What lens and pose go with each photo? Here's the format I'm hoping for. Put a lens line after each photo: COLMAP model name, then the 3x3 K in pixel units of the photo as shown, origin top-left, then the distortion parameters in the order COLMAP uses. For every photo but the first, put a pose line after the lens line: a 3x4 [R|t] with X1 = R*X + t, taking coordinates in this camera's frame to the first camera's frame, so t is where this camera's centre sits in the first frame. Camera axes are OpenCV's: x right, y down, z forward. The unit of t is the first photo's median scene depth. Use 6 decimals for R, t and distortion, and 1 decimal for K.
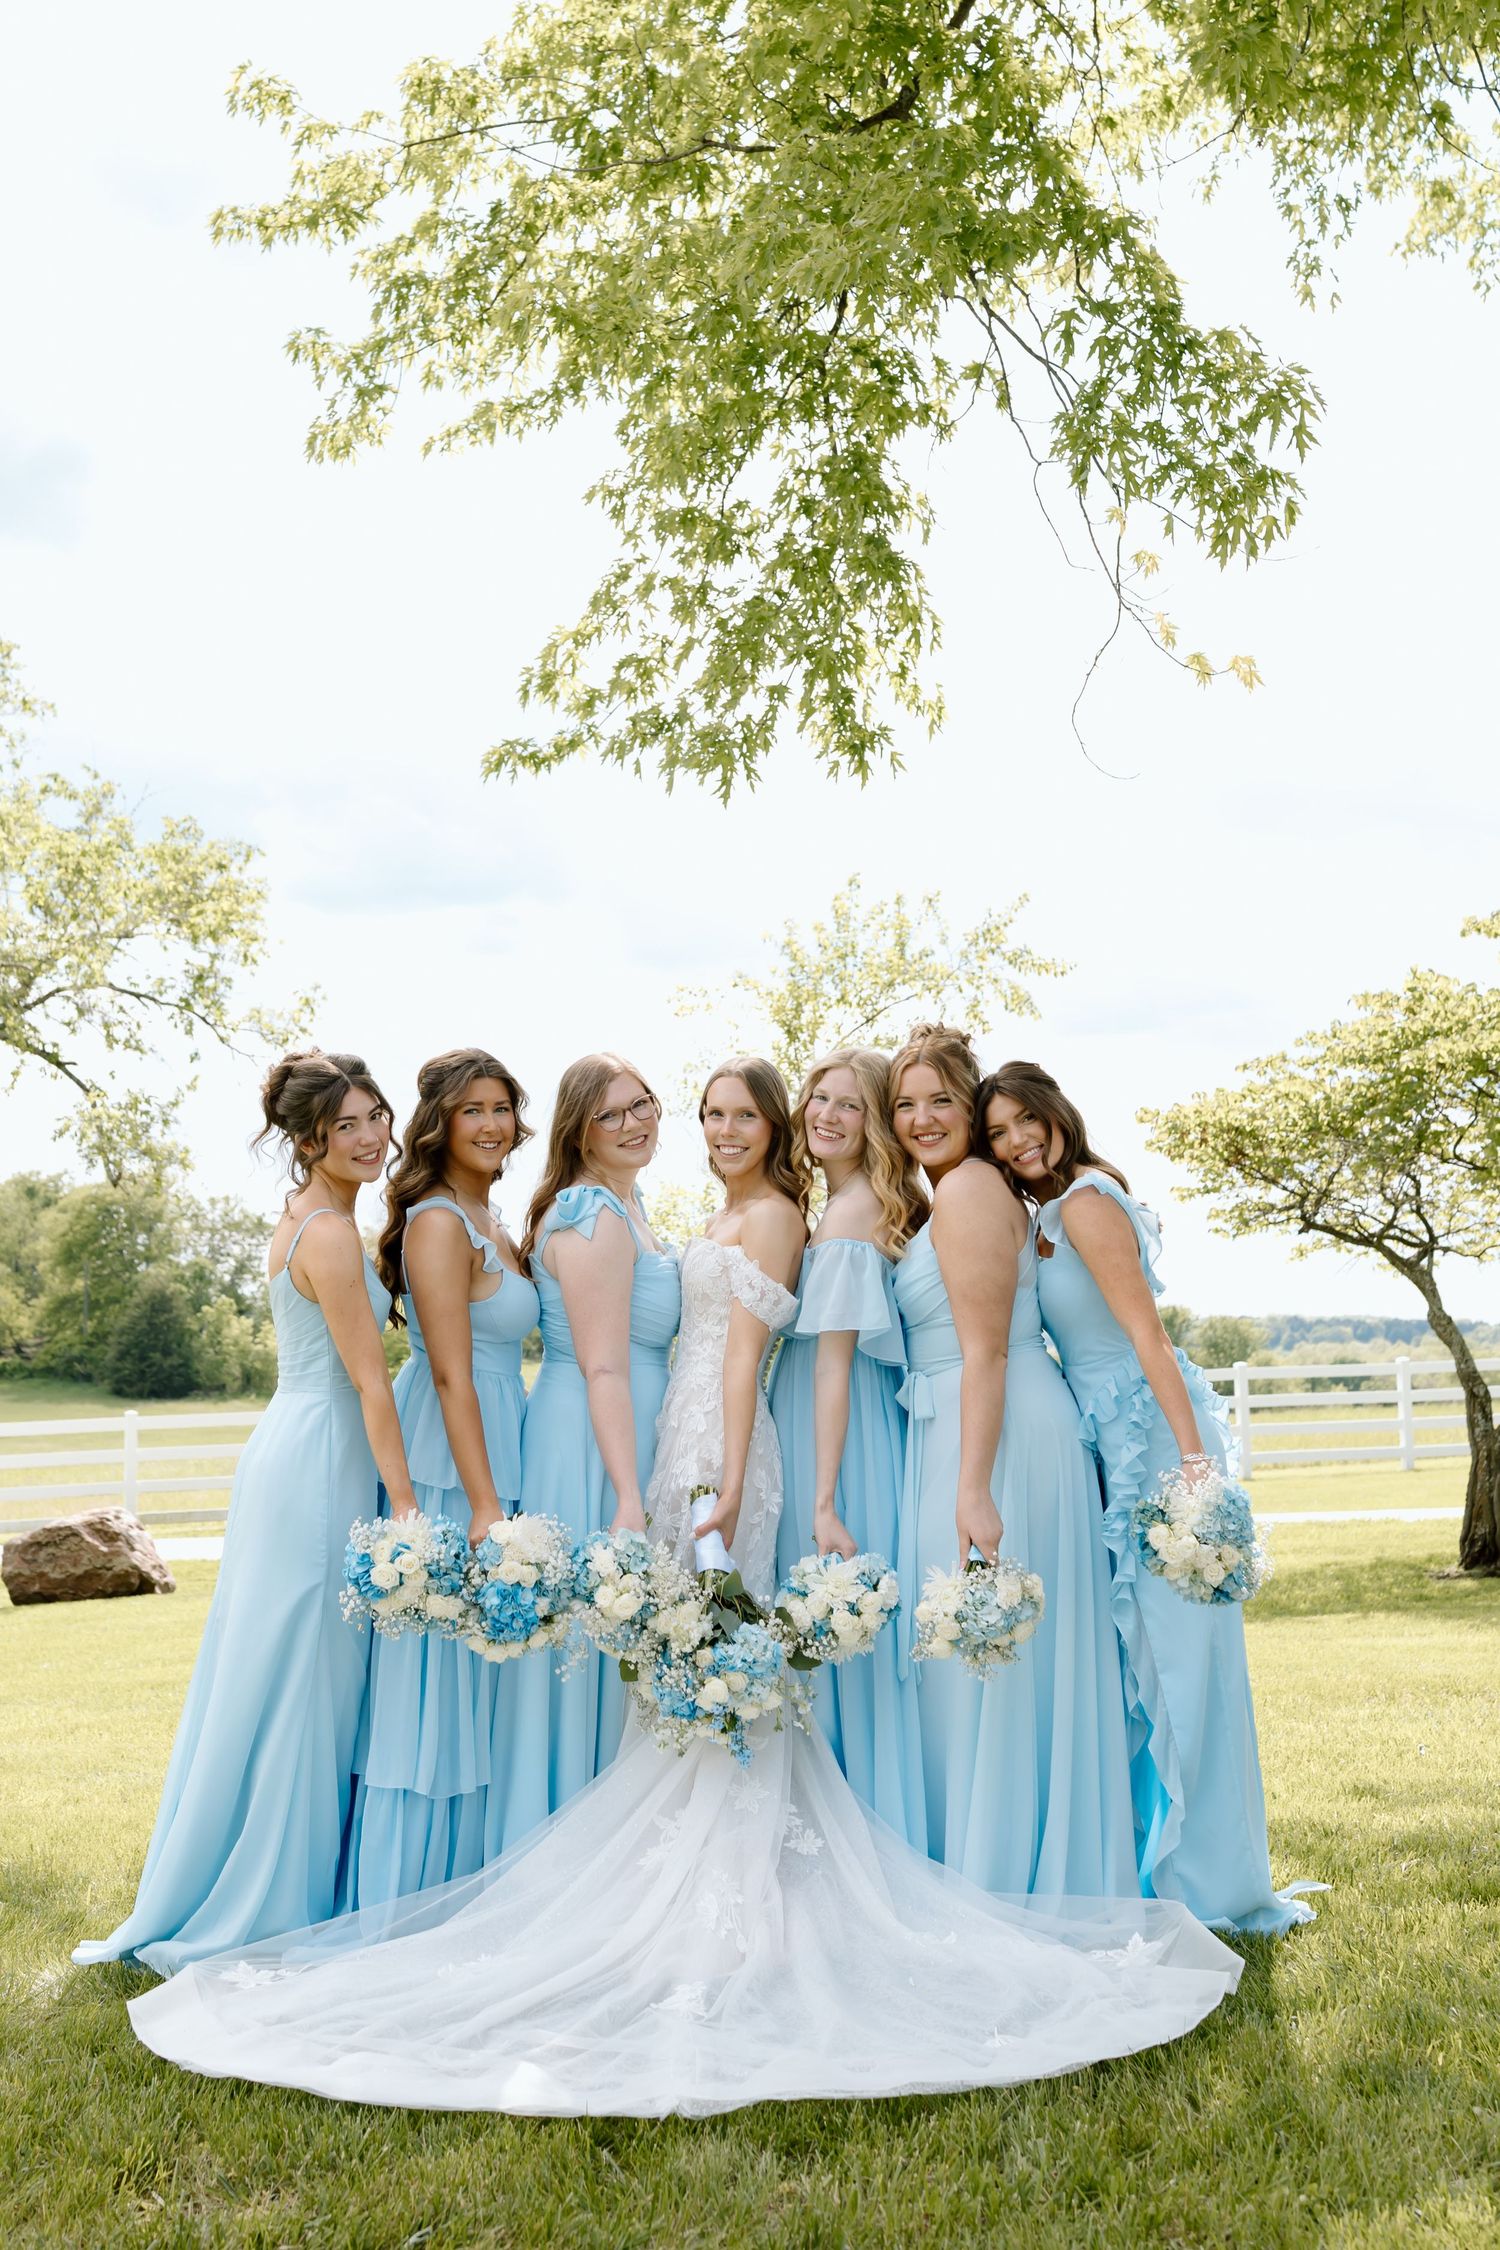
lens RADIAL K [[2705.3, 0, 602.3], [0, 2705.3, 826.2], [0, 0, 1]] dist [0.015696, 0.009183]
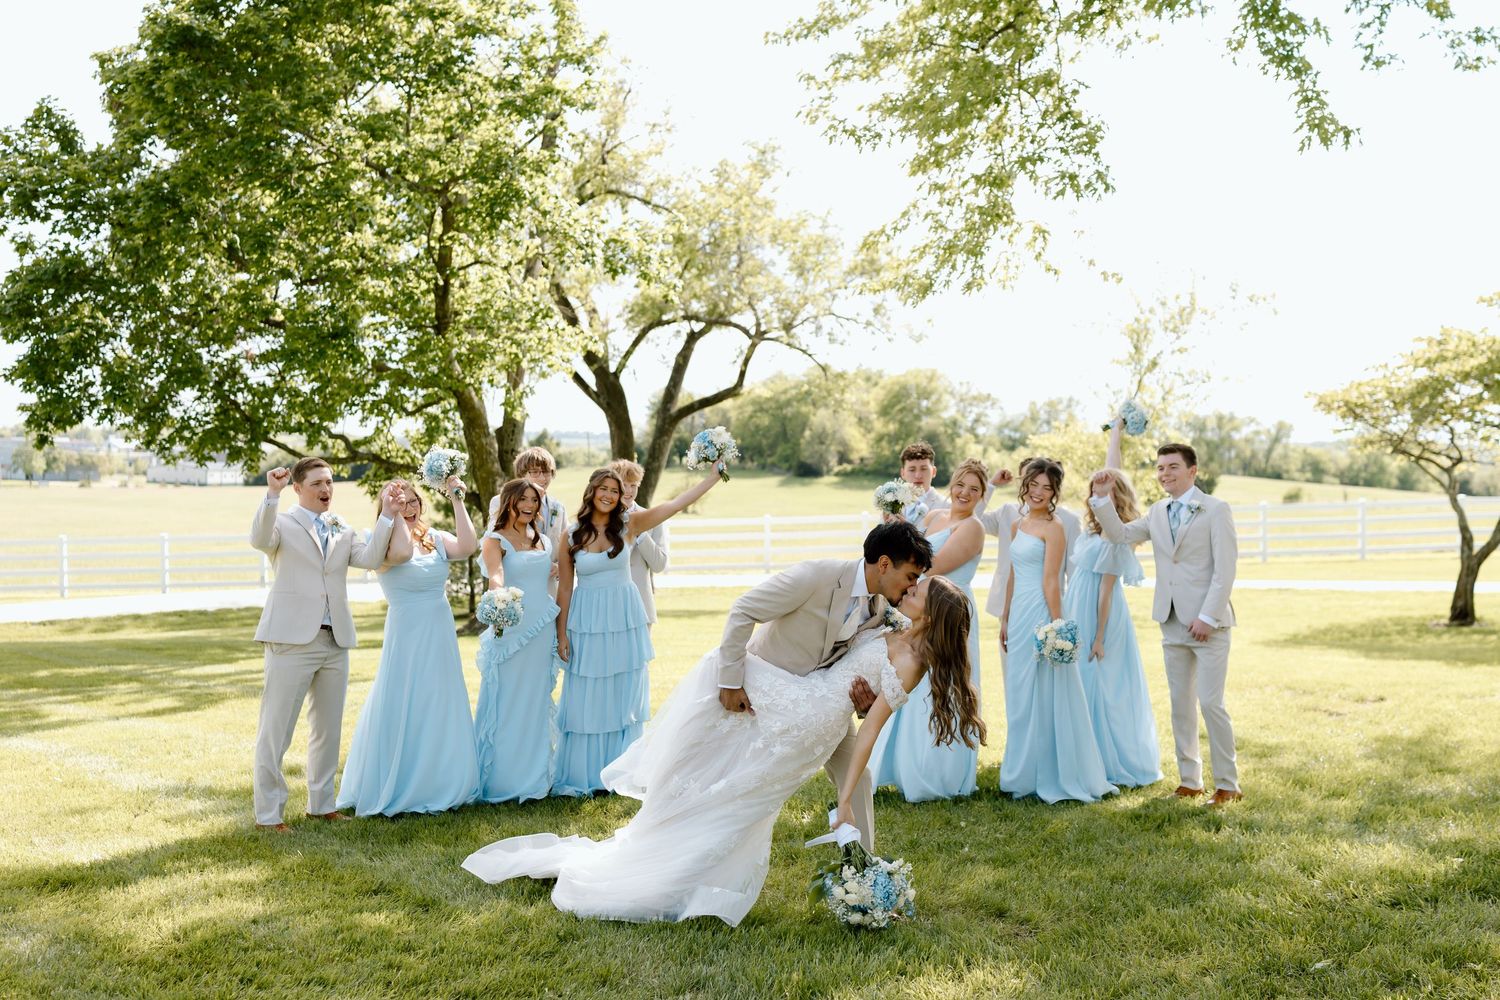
lens RADIAL K [[1523.8, 0, 750.1], [0, 1523.8, 476.5], [0, 0, 1]] dist [-0.021580, -0.021538]
pose [[0.956297, 0.013307, -0.292095, 0.217208], [0.046987, 0.978988, 0.198431, -0.119528], [0.288598, -0.203483, 0.935578, -0.274825]]
